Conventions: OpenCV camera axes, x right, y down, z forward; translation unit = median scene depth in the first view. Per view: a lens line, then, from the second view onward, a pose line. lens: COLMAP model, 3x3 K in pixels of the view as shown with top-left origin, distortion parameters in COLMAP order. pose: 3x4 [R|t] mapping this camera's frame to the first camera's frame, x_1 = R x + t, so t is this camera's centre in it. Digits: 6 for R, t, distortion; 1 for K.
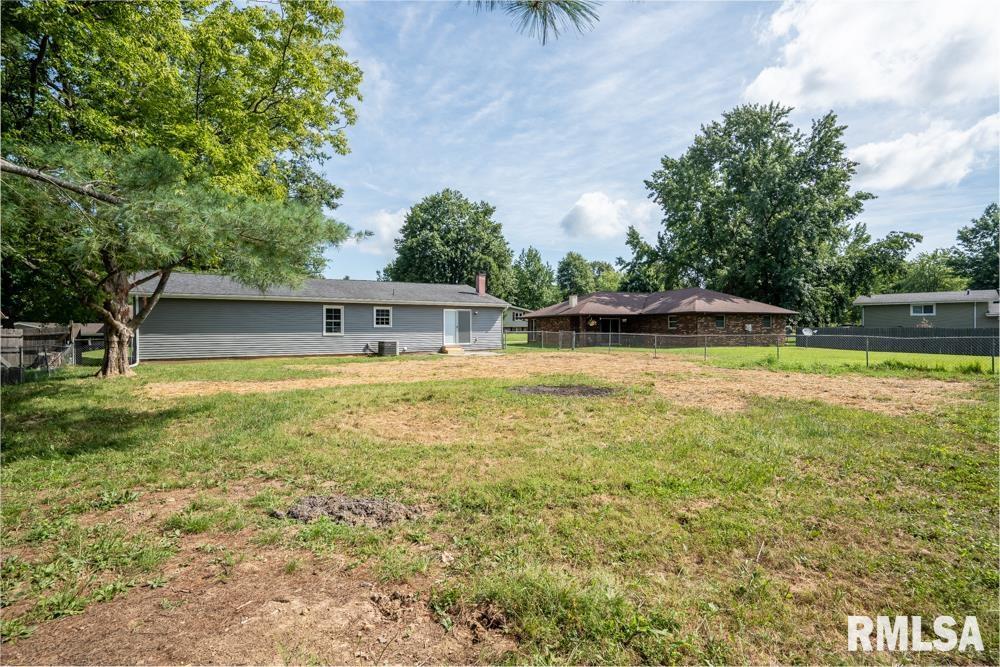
lens RADIAL K [[510.9, 0, 500.0], [0, 510.9, 333.5], [0, 0, 1]] dist [-0.034046, 0.022139]
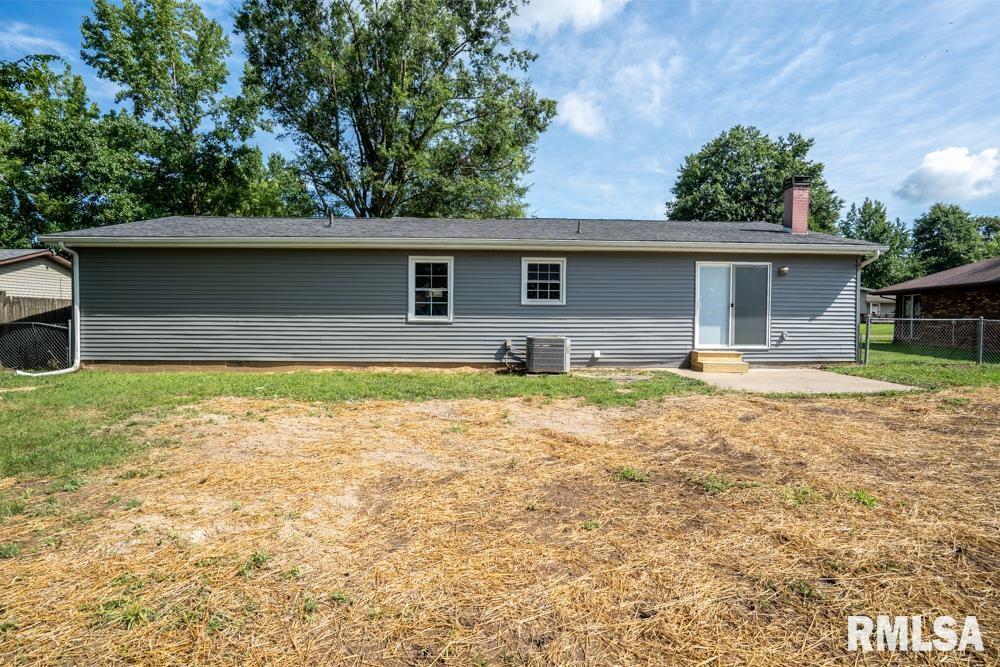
lens RADIAL K [[510.9, 0, 500.0], [0, 510.9, 333.5], [0, 0, 1]] dist [-0.034046, 0.022139]
pose [[0.854634, 0.026503, -0.518554, -0.010317], [-0.013083, 0.999479, 0.029521, 0.000027], [0.519066, -0.018445, 0.854535, 0.188849]]
